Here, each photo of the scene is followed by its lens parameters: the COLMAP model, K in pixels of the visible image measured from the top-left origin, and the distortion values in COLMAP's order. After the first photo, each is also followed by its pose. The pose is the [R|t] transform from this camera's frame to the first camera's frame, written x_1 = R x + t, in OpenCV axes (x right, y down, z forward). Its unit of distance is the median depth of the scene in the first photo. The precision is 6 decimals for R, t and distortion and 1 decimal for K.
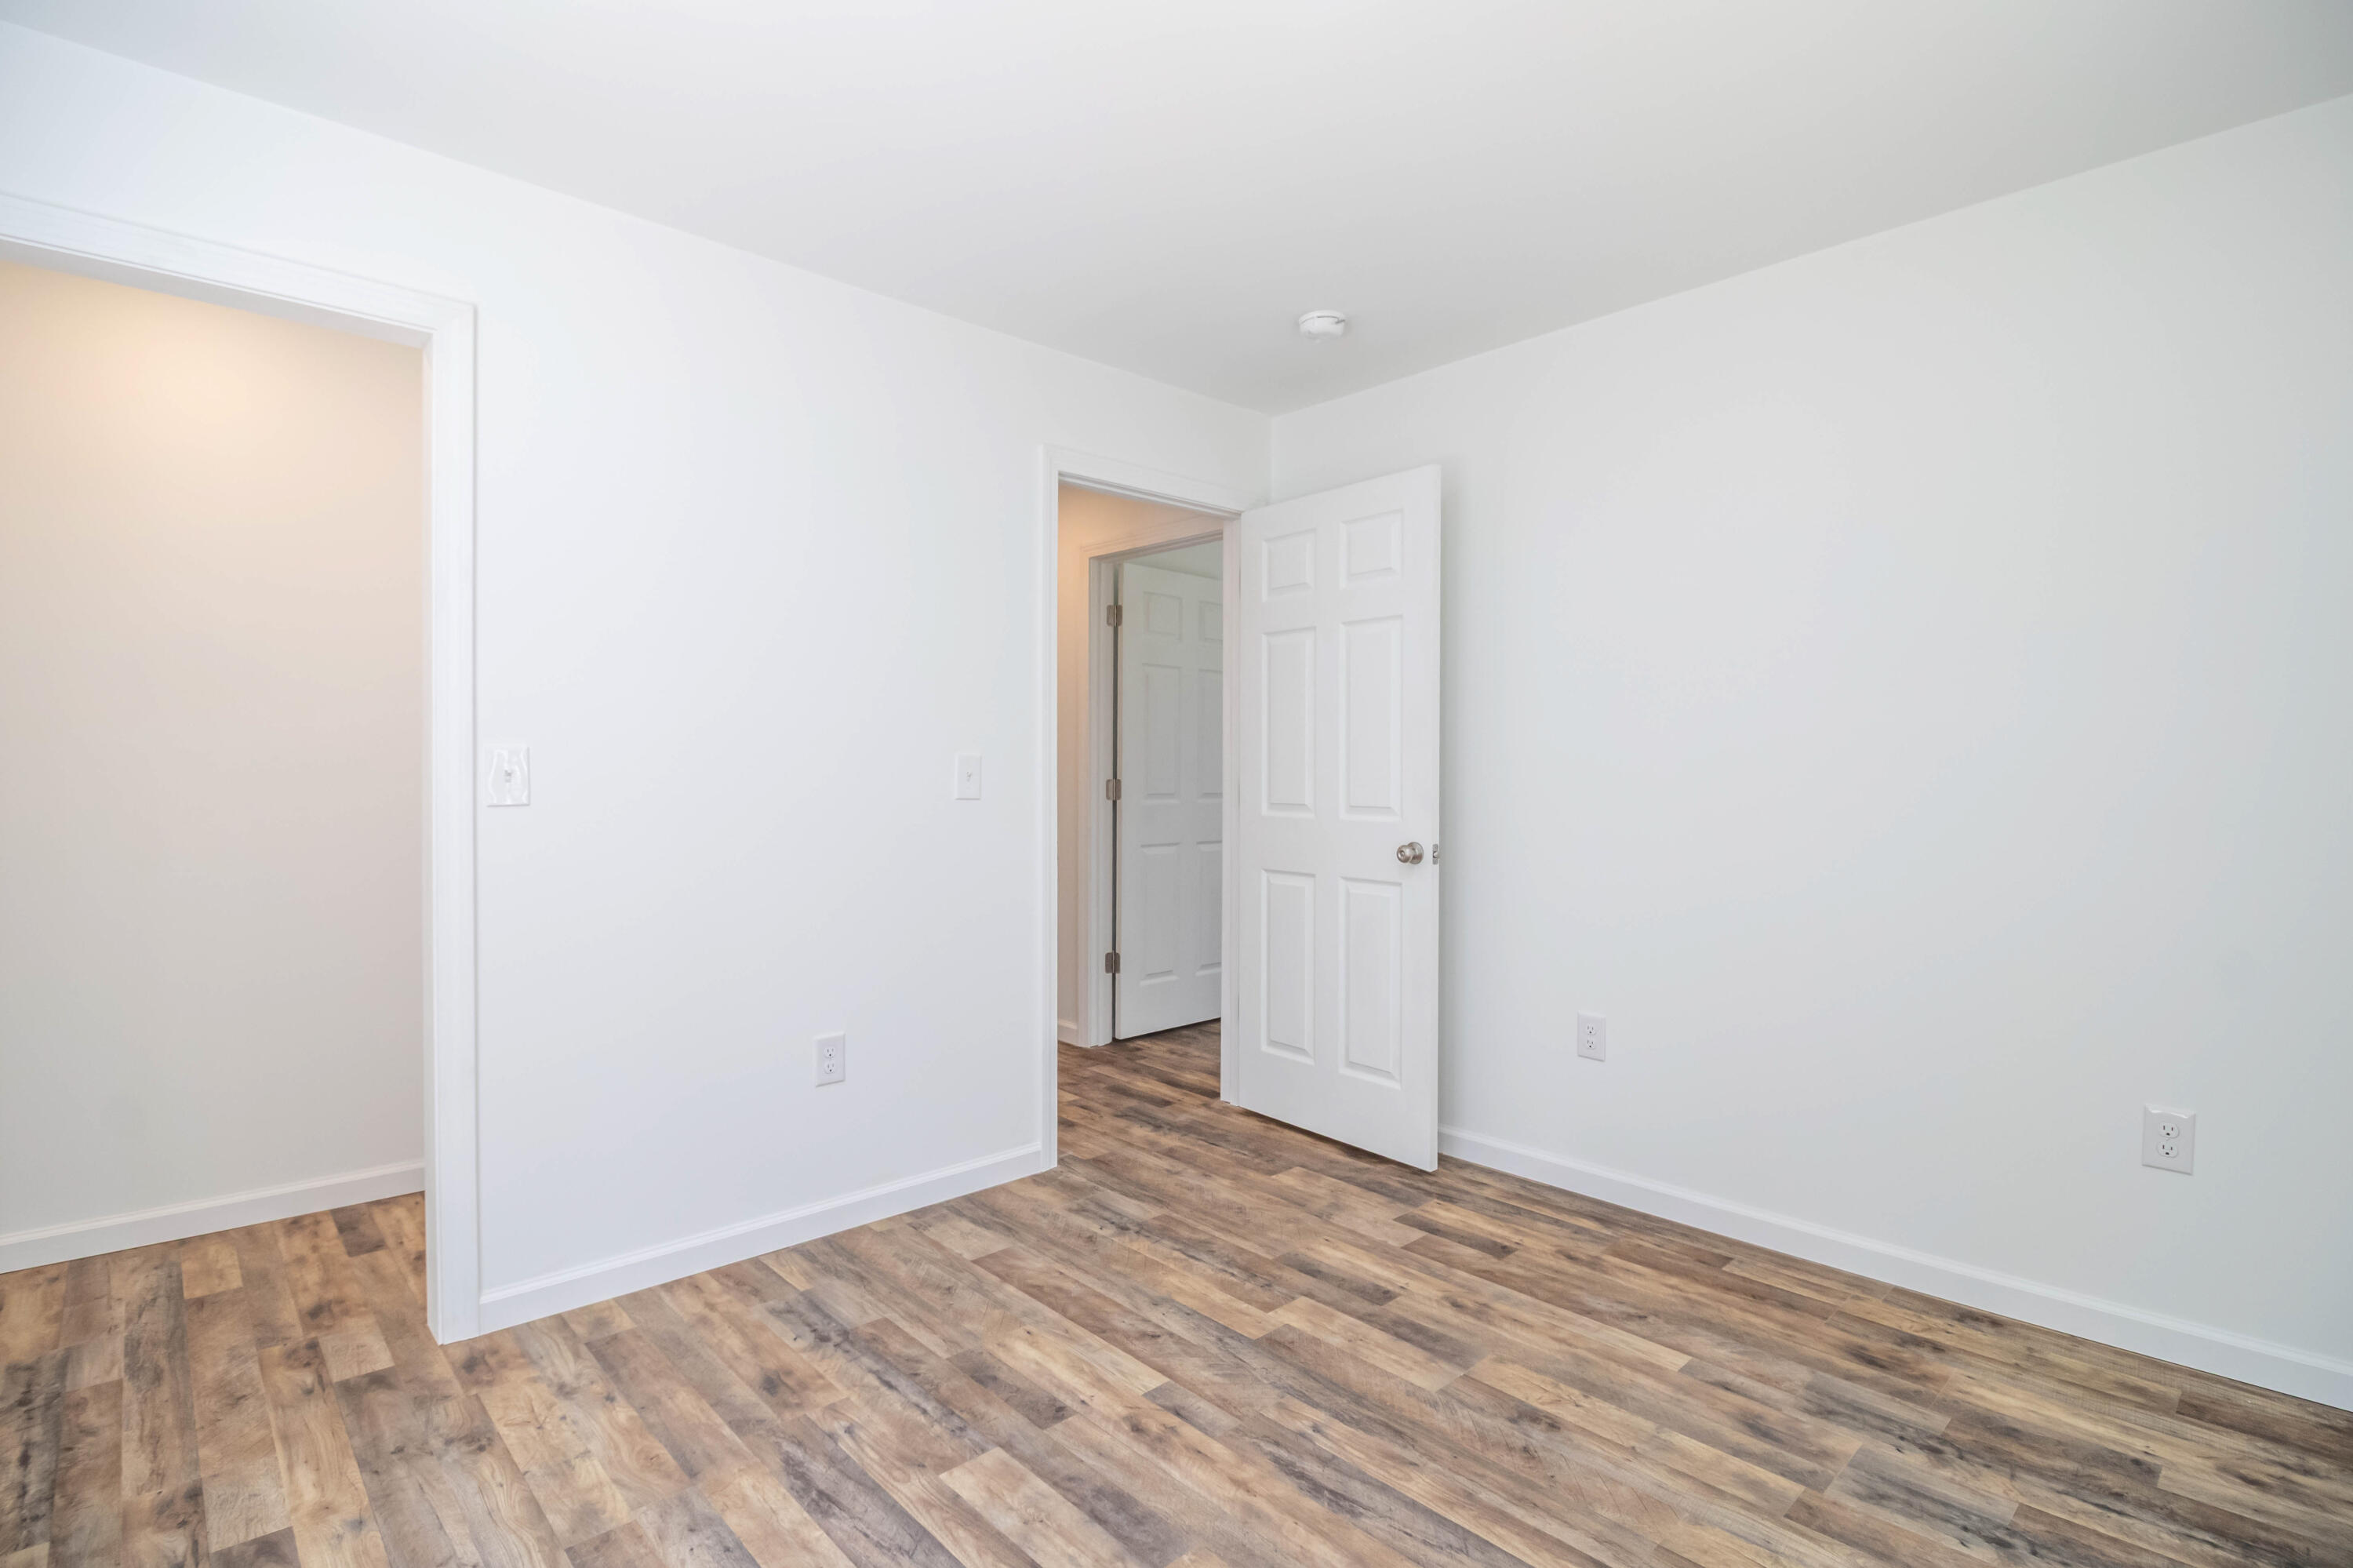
lens RADIAL K [[1104.5, 0, 1176.5], [0, 1104.5, 784.0], [0, 0, 1]] dist [-0.027891, -0.001255]
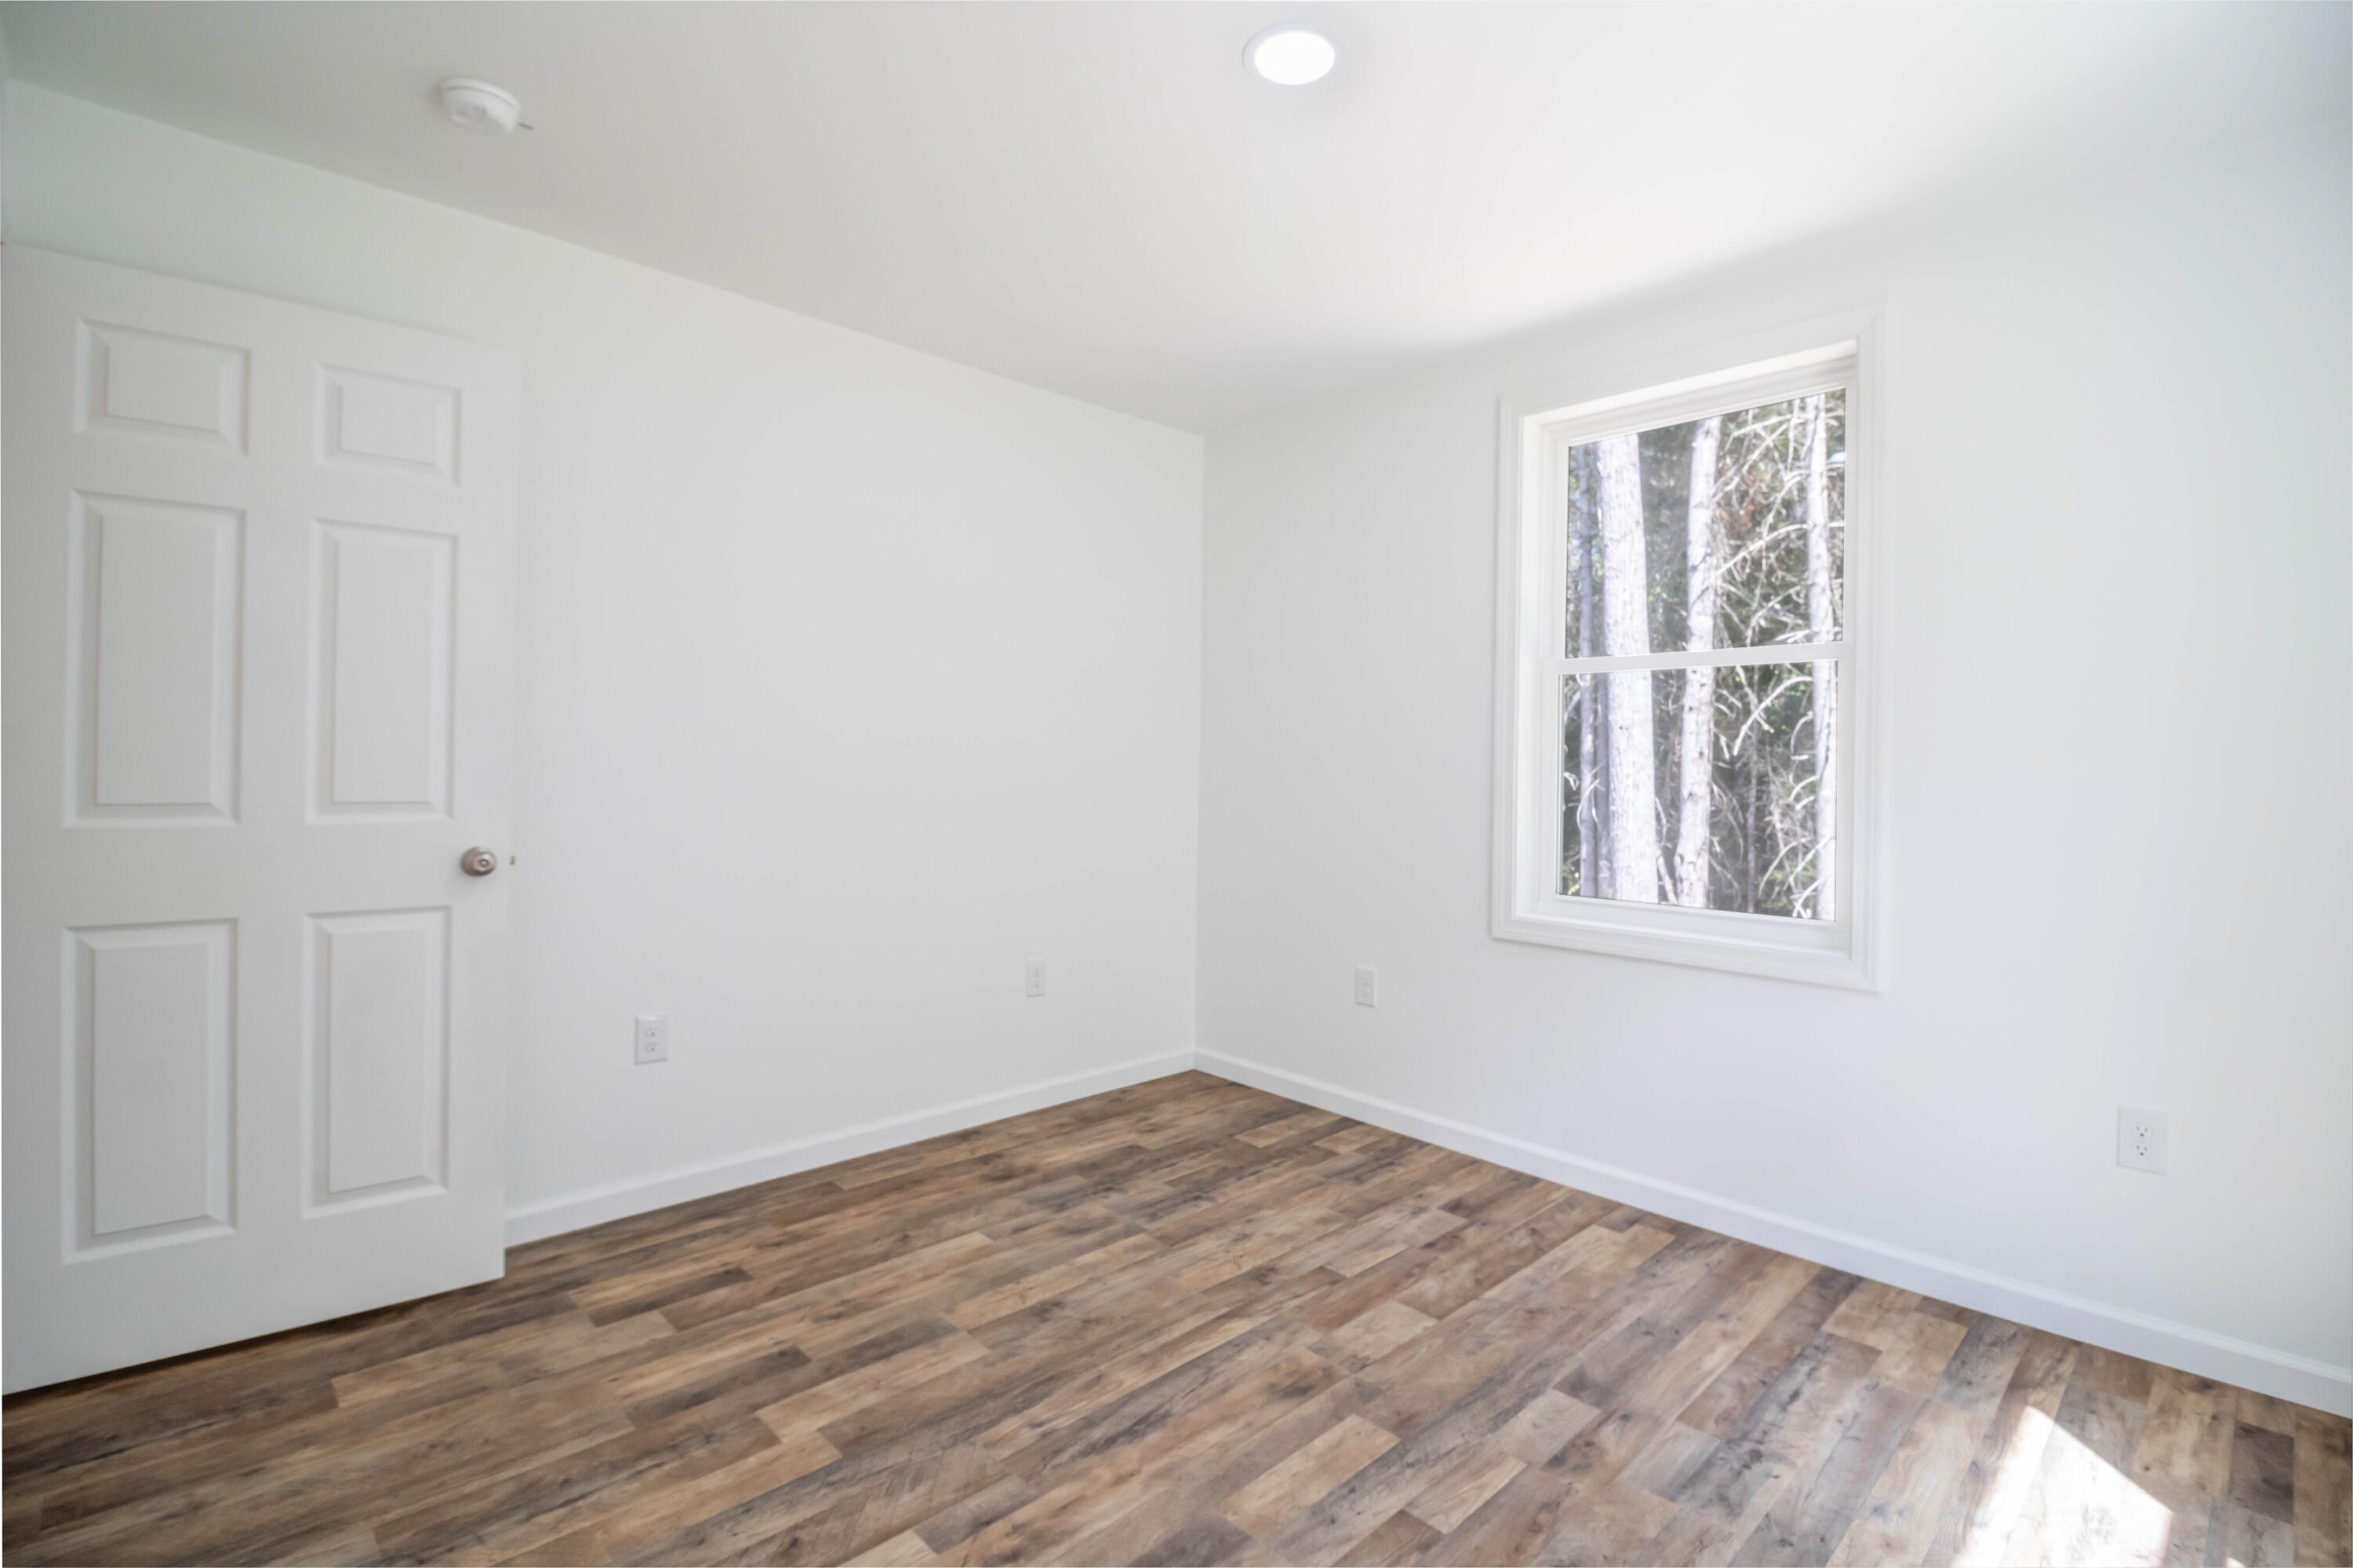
lens RADIAL K [[1079.0, 0, 1176.5], [0, 1079.0, 784.0], [0, 0, 1]] dist [0.001411, -0.016717]
pose [[-0.011230, -0.025257, 0.999618, -0.700162], [-0.002829, 0.999678, 0.025226, -0.012010], [-0.999933, -0.002545, -0.011298, 0.745496]]
